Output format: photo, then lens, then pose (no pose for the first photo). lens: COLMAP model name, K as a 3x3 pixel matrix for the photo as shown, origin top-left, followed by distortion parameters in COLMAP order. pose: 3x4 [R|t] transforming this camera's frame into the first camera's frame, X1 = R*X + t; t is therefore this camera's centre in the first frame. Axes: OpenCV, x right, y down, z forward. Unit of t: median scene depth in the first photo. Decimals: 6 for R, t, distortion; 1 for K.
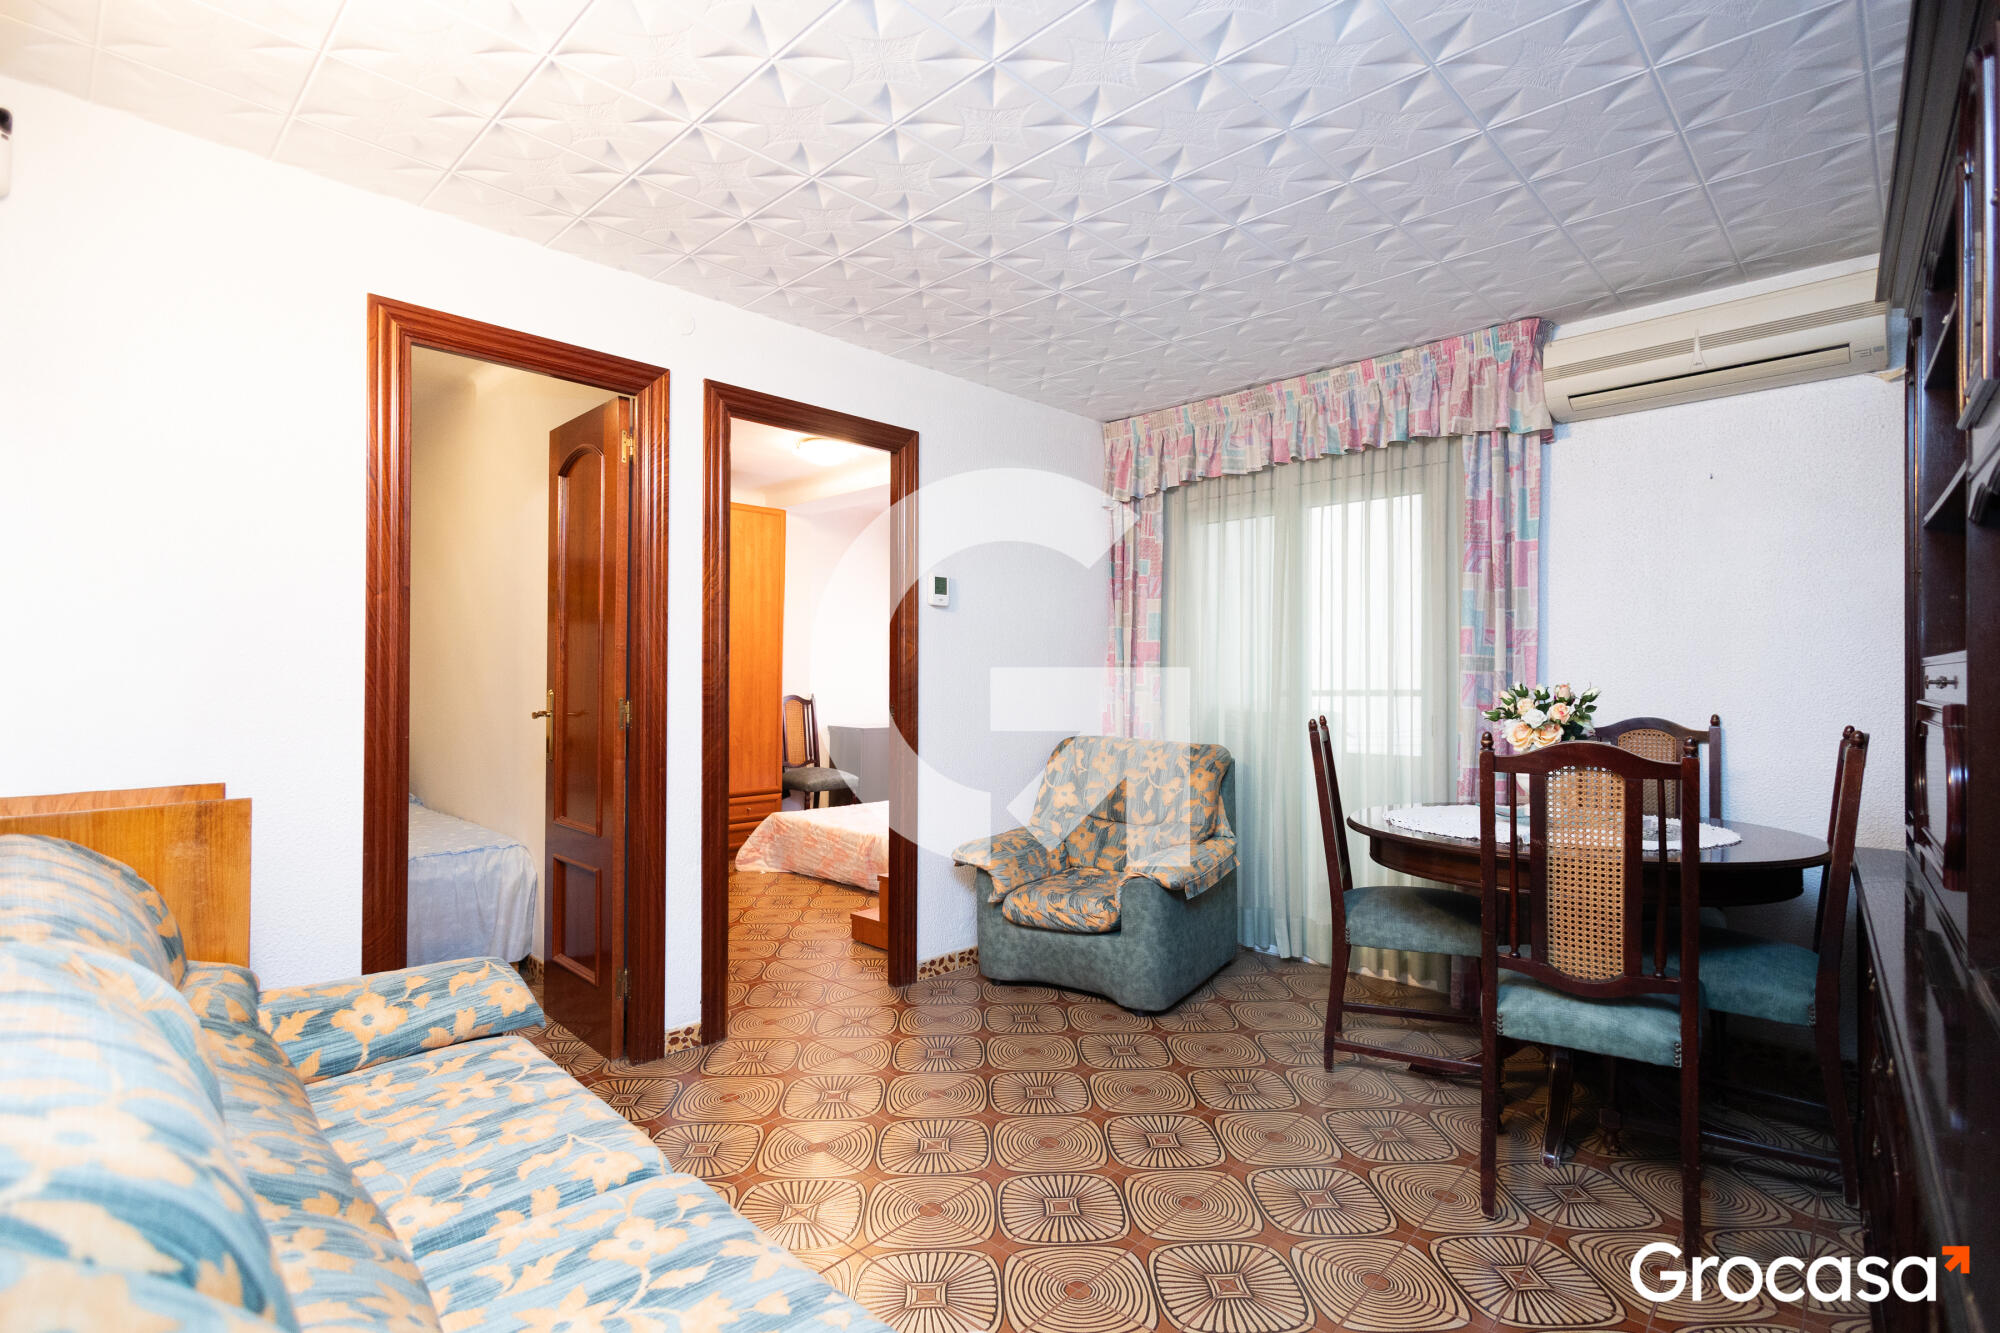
lens RADIAL K [[904.8, 0, 1008.1], [0, 904.8, 658.3], [0, 0, 1]] dist [-0.005027, -0.001935]
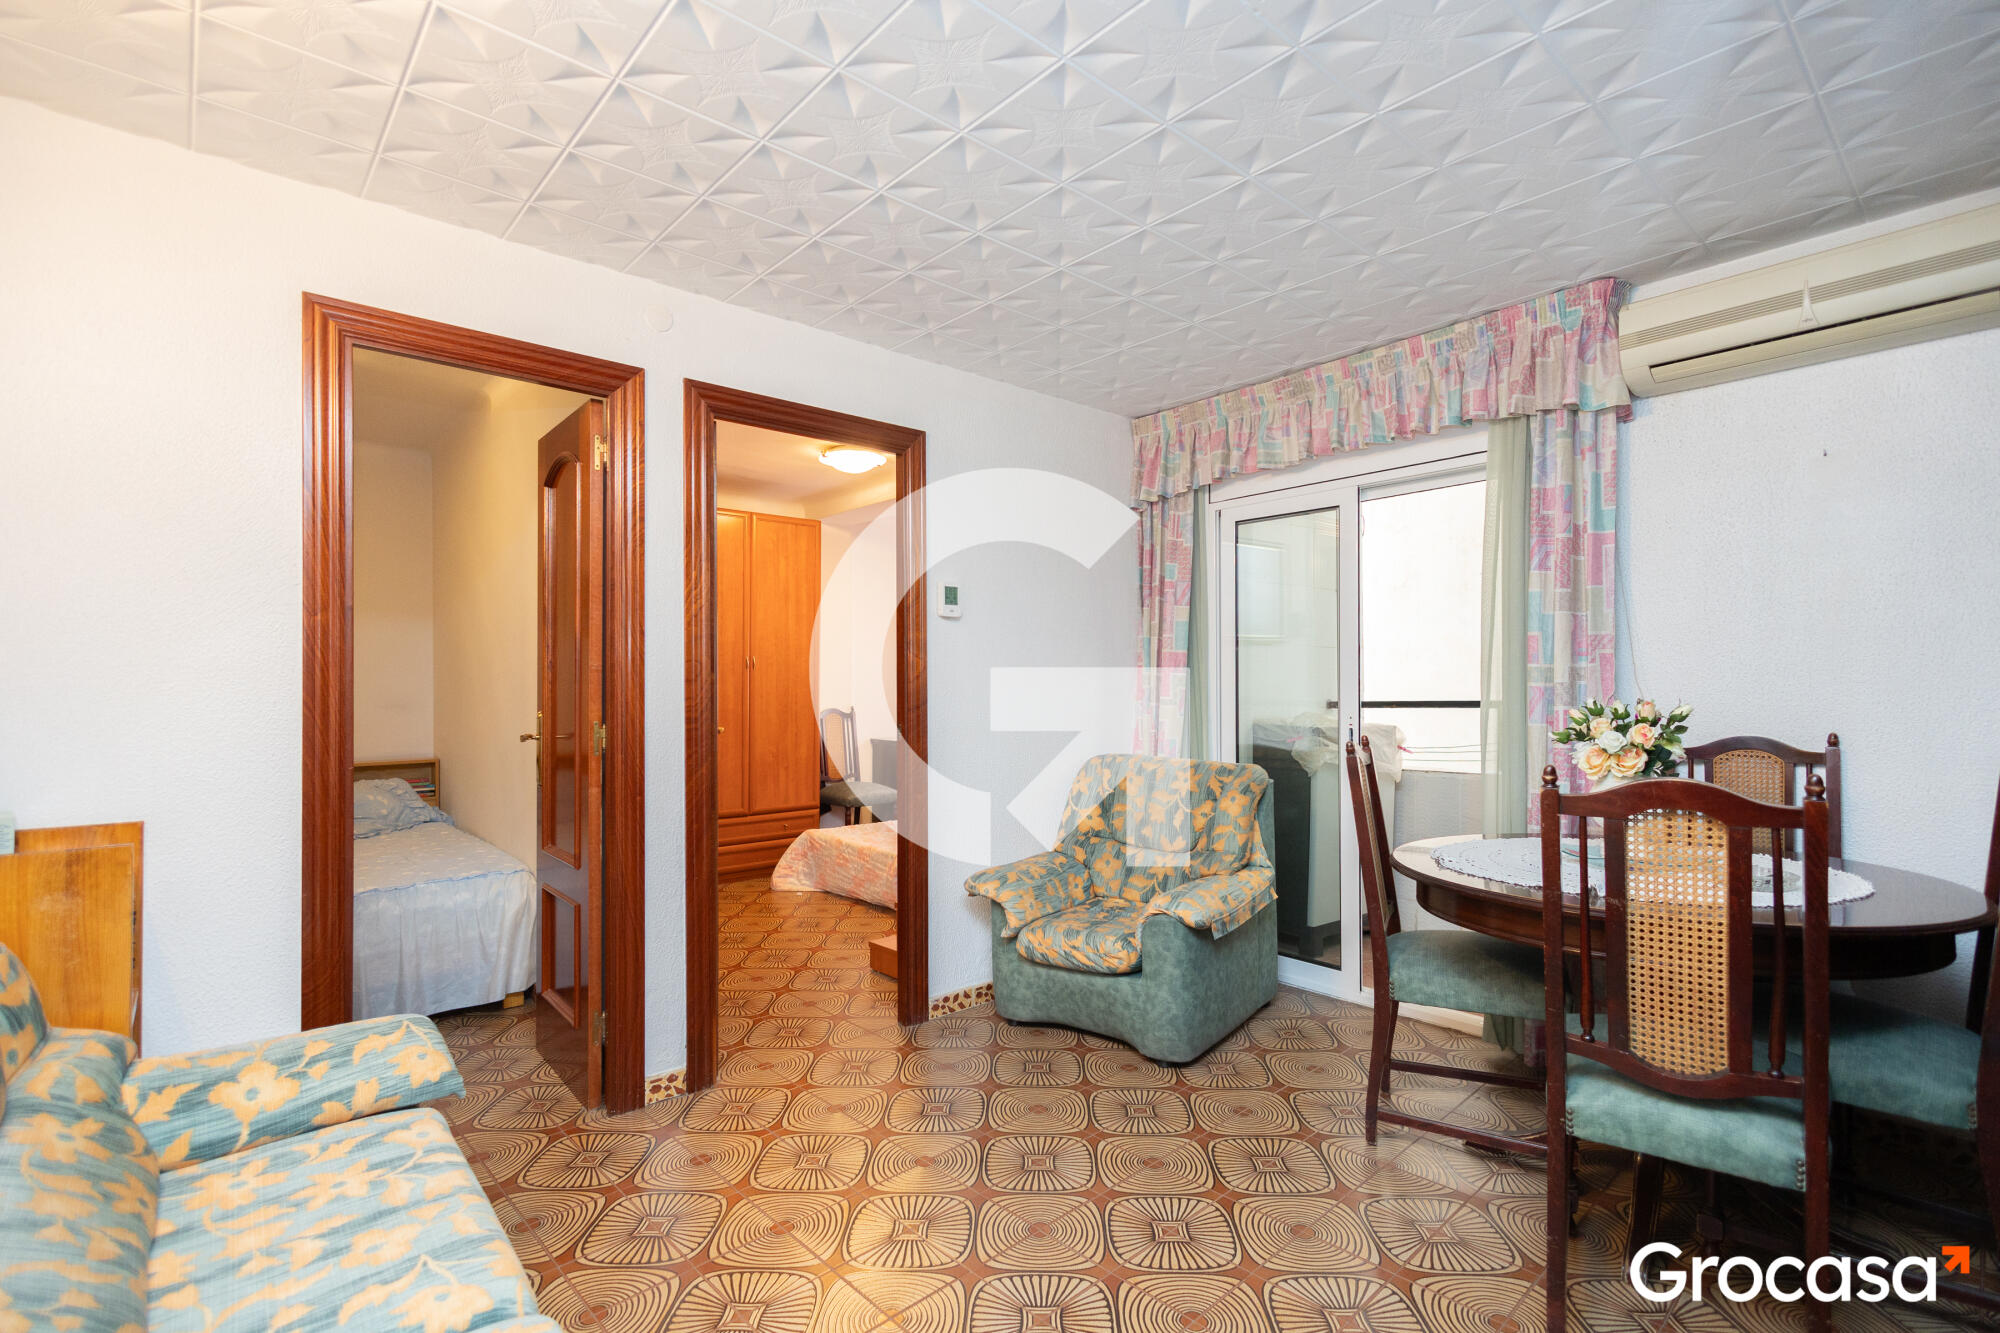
lens RADIAL K [[904.8, 0, 1009.7], [0, 904.8, 668.0], [0, 0, 1]] dist [-0.005027, -0.001935]
pose [[0.997957, -0.010973, -0.062945, 0.064832], [0.011077, 0.999938, 0.001301, -0.008776], [0.062927, -0.001996, 0.998016, 0.105417]]
